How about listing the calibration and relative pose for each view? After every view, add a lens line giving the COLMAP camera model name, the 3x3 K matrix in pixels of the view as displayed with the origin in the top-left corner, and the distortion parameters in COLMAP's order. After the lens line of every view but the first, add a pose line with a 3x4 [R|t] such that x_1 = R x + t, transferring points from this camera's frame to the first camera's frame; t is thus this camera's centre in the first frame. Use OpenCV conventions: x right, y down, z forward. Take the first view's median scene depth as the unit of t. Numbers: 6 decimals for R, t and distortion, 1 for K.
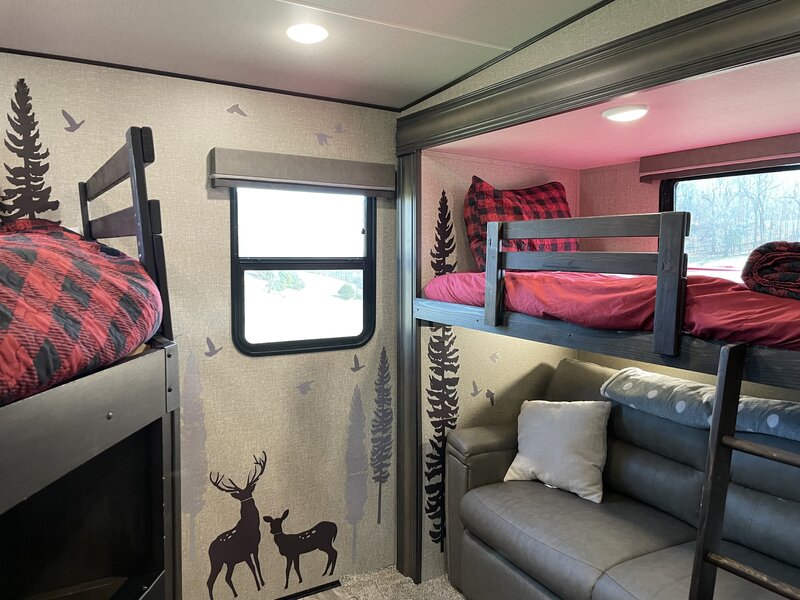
lens RADIAL K [[608.1, 0, 401.3], [0, 608.1, 295.8], [0, 0, 1]] dist [0.067224, -0.103083]
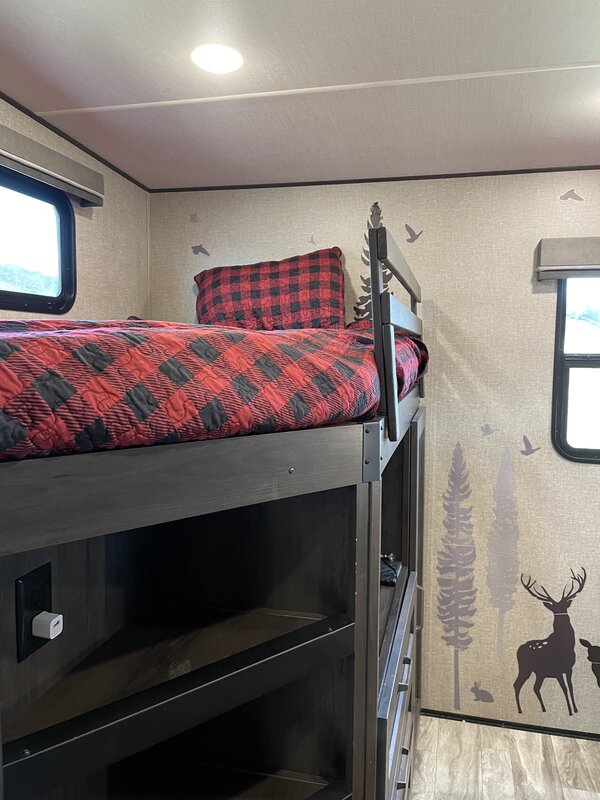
lens RADIAL K [[608.1, 0, 300.0], [0, 608.1, 400.0], [0, 0, 1]] dist [0.067224, -0.103083]
pose [[0.689665, 0.058799, -0.721737, 0.137255], [-0.059764, 0.997919, 0.024190, 0.009044], [0.721658, 0.026451, 0.691745, 0.062006]]
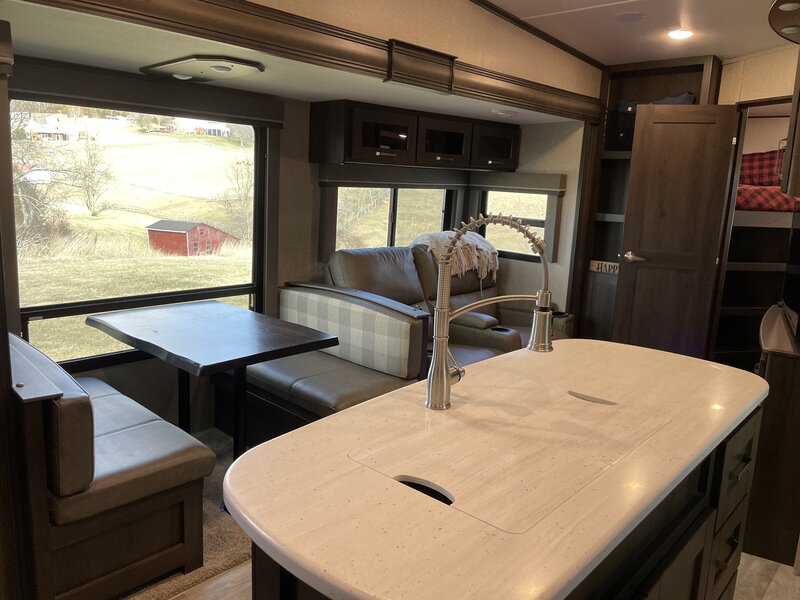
lens RADIAL K [[608.1, 0, 401.3], [0, 608.1, 295.8], [0, 0, 1]] dist [0.067224, -0.103083]
pose [[0.270351, 0.181551, -0.945489, 1.272037], [-0.111345, 0.981365, 0.156602, 0.121535], [0.956302, 0.062938, 0.285528, -1.190031]]
